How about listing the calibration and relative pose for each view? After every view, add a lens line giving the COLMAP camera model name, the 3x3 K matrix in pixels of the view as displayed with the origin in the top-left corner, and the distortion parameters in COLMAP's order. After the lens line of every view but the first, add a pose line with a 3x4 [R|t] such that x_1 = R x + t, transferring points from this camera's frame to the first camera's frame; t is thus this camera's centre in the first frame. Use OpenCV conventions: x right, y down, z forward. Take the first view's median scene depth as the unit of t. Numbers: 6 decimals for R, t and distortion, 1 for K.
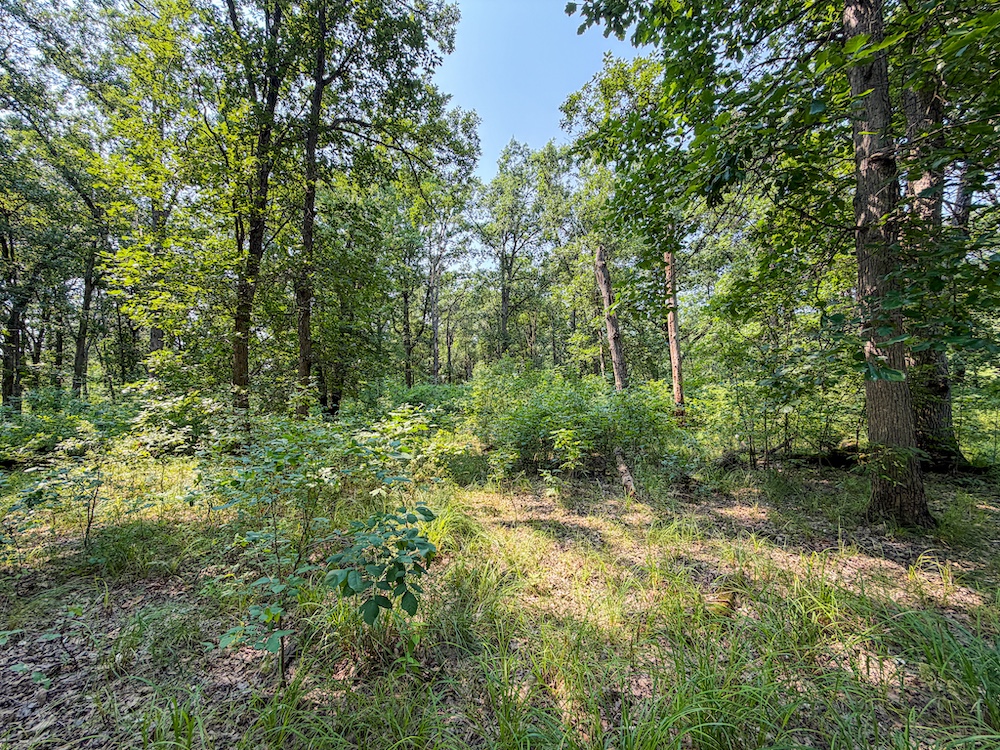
lens RADIAL K [[401.4, 0, 500.8], [0, 401.4, 376.7], [0, 0, 1]] dist [0.003234, 0.000599]
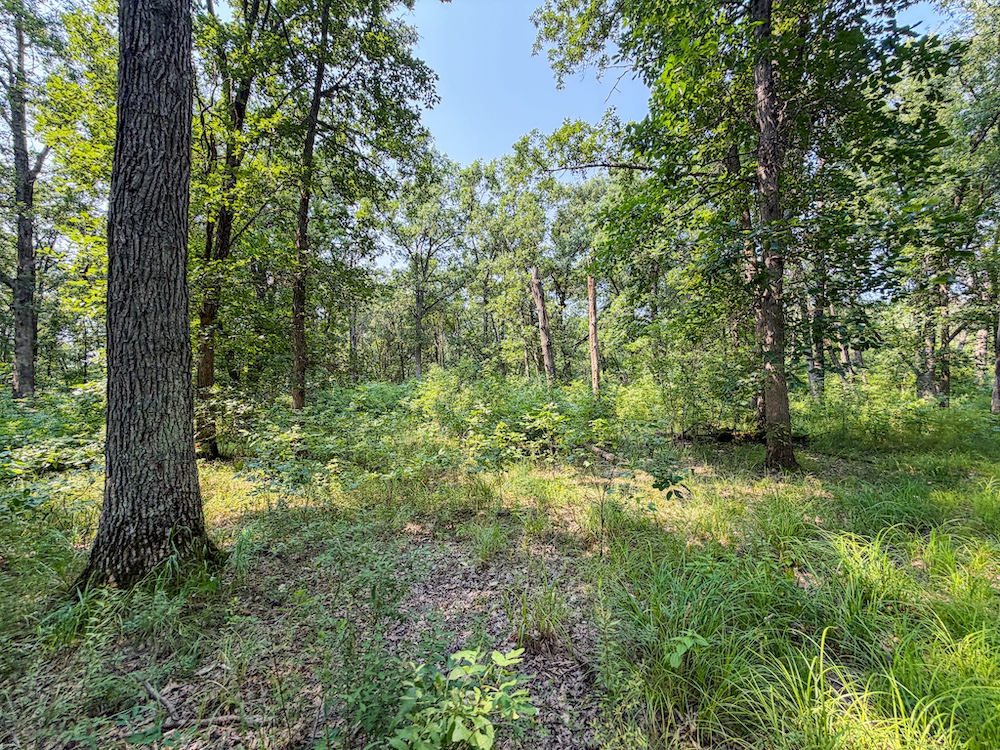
lens RADIAL K [[401.4, 0, 499.5], [0, 401.4, 376.6], [0, 0, 1]] dist [0.003234, 0.000599]
pose [[0.954248, 0.008248, 0.298904, -0.151975], [-0.009898, 0.999943, 0.004006, -0.005779], [-0.298854, -0.006782, 0.954275, -0.064610]]
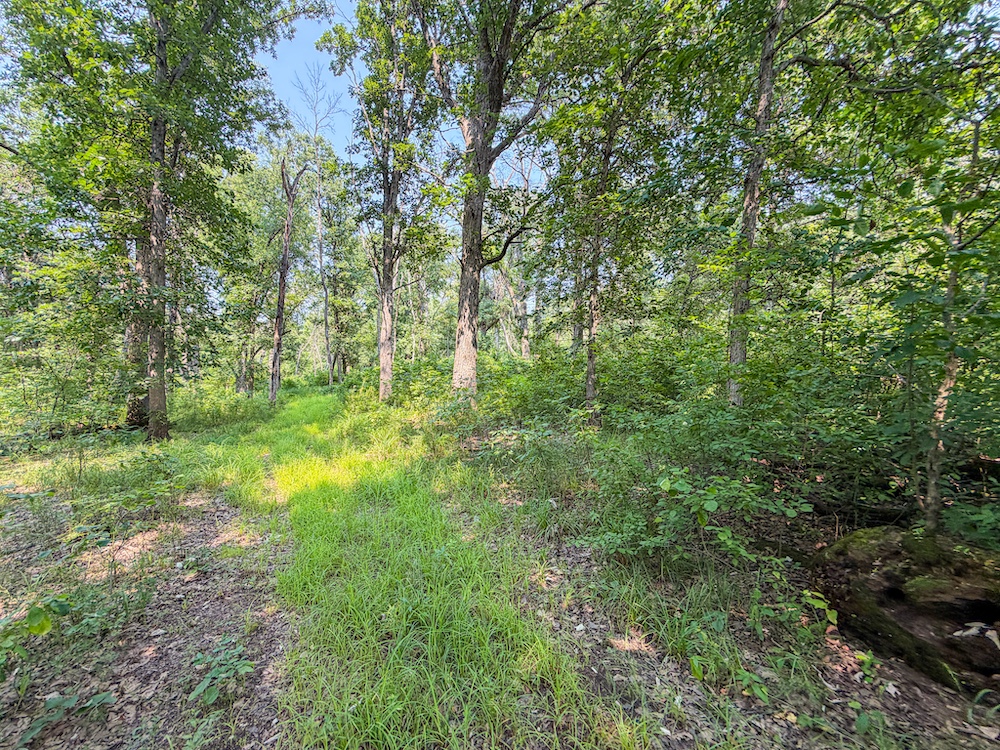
lens RADIAL K [[401.4, 0, 500.7], [0, 401.4, 376.3], [0, 0, 1]] dist [0.003234, 0.000599]
pose [[-0.117498, 0.022215, 0.992825, -0.351310], [-0.032202, 0.999139, -0.026167, -0.010366], [-0.992551, -0.035045, -0.116682, -0.164240]]
